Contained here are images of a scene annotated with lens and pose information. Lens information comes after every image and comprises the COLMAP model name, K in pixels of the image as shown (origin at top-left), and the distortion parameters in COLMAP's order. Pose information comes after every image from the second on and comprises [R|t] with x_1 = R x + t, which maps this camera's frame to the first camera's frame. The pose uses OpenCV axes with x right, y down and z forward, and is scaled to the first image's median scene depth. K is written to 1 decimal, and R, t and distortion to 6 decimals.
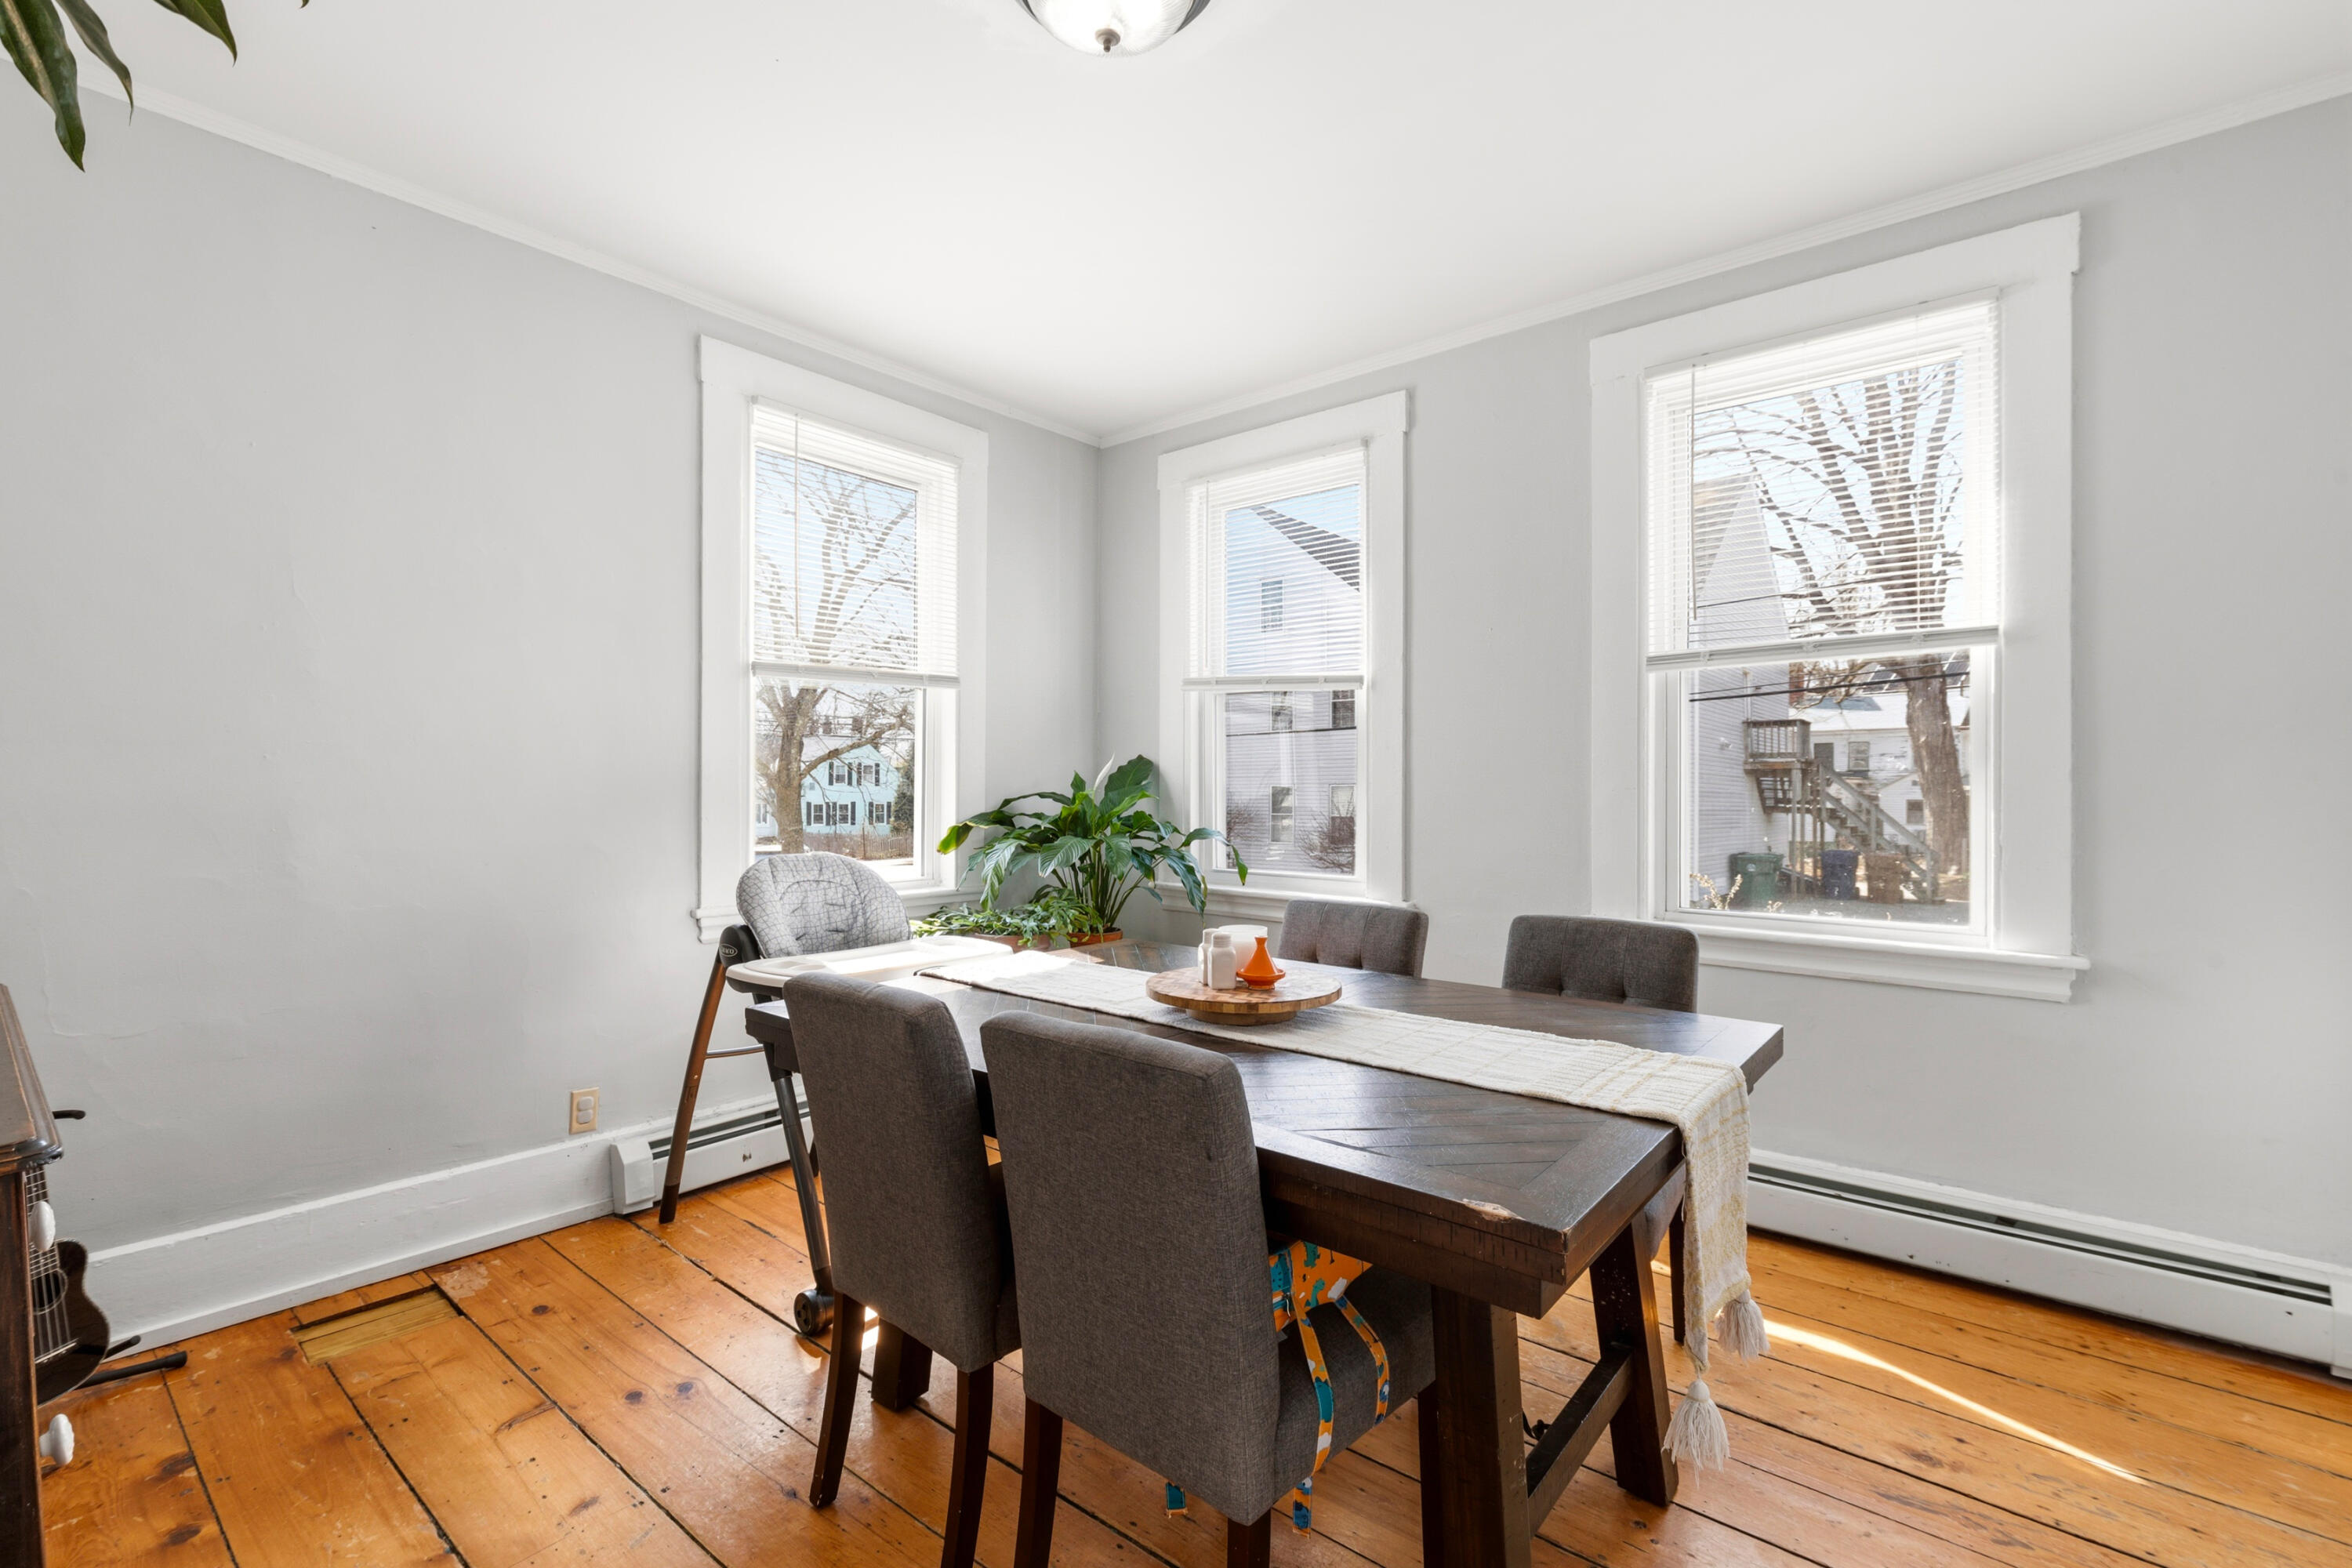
lens RADIAL K [[1047.2, 0, 1176.0], [0, 1047.2, 784.0], [0, 0, 1]] dist [0.000050, -0.000275]
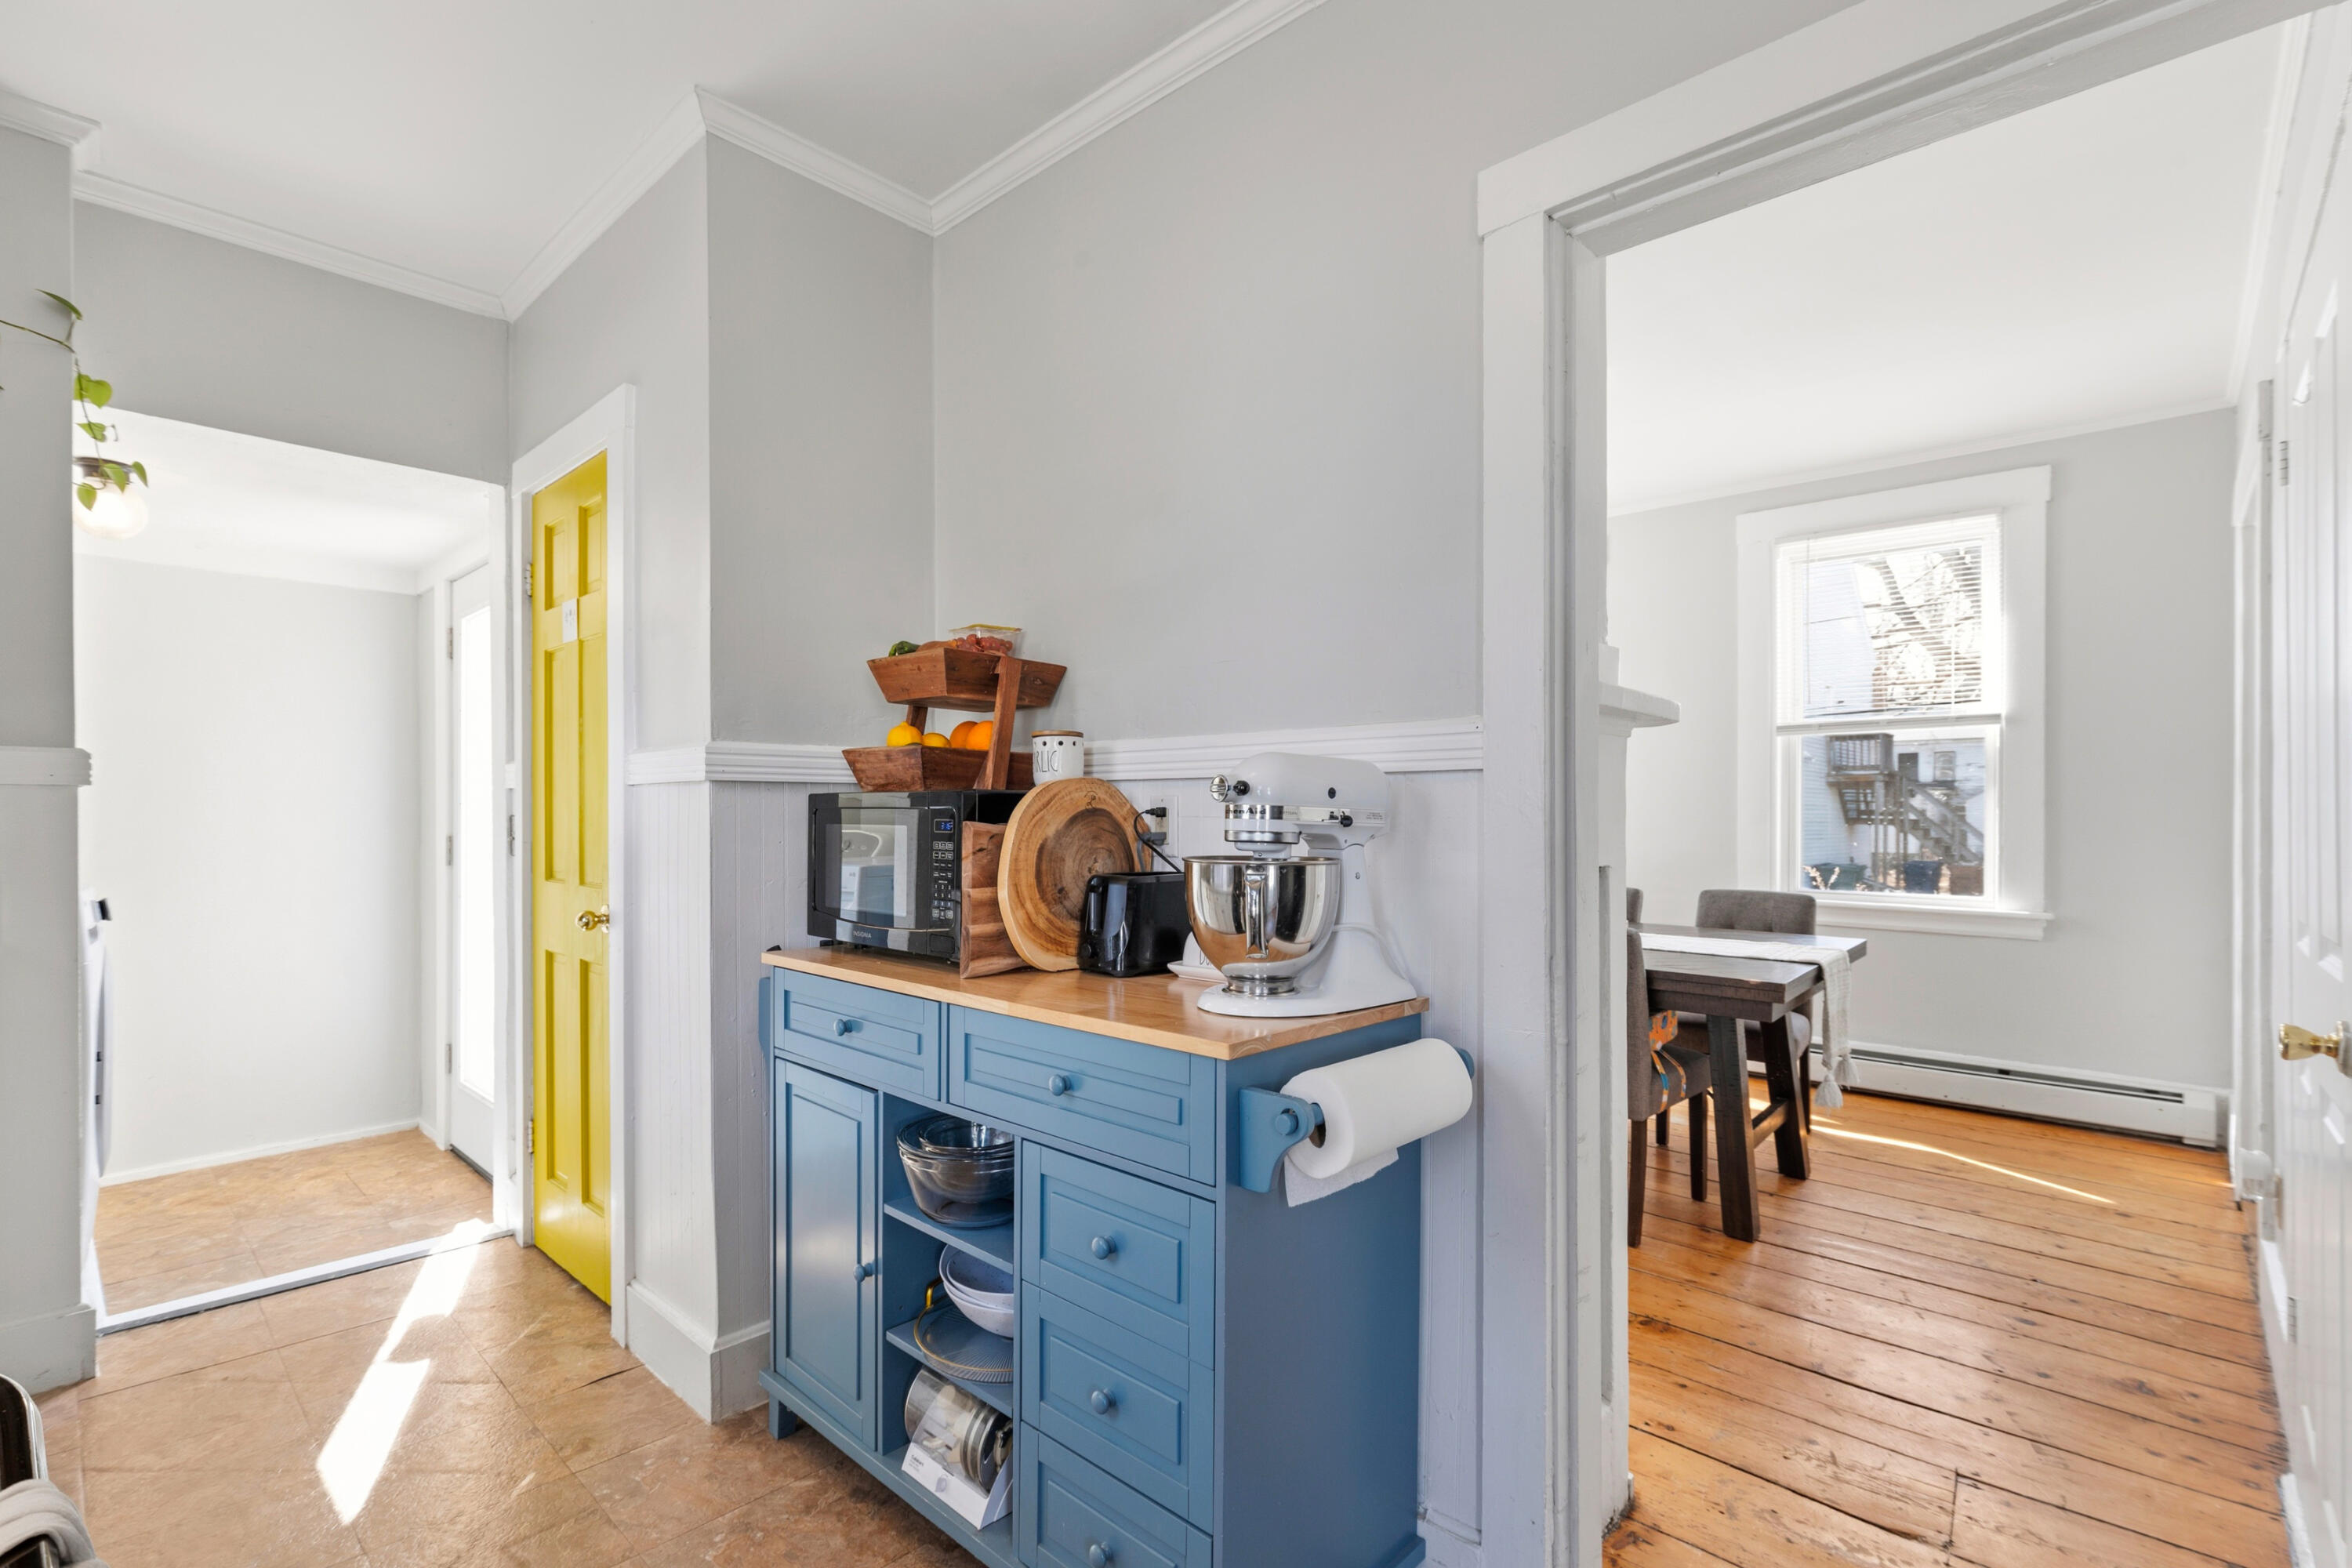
lens RADIAL K [[1067.1, 0, 1183.7], [0, 1067.1, 813.7], [0, 0, 1]] dist [-0.002086, 0.000189]
pose [[0.999032, -0.005463, -0.043647, -0.341735], [0.006112, 0.999873, 0.014735, -0.020334], [0.043561, -0.014988, 0.998938, -0.586871]]
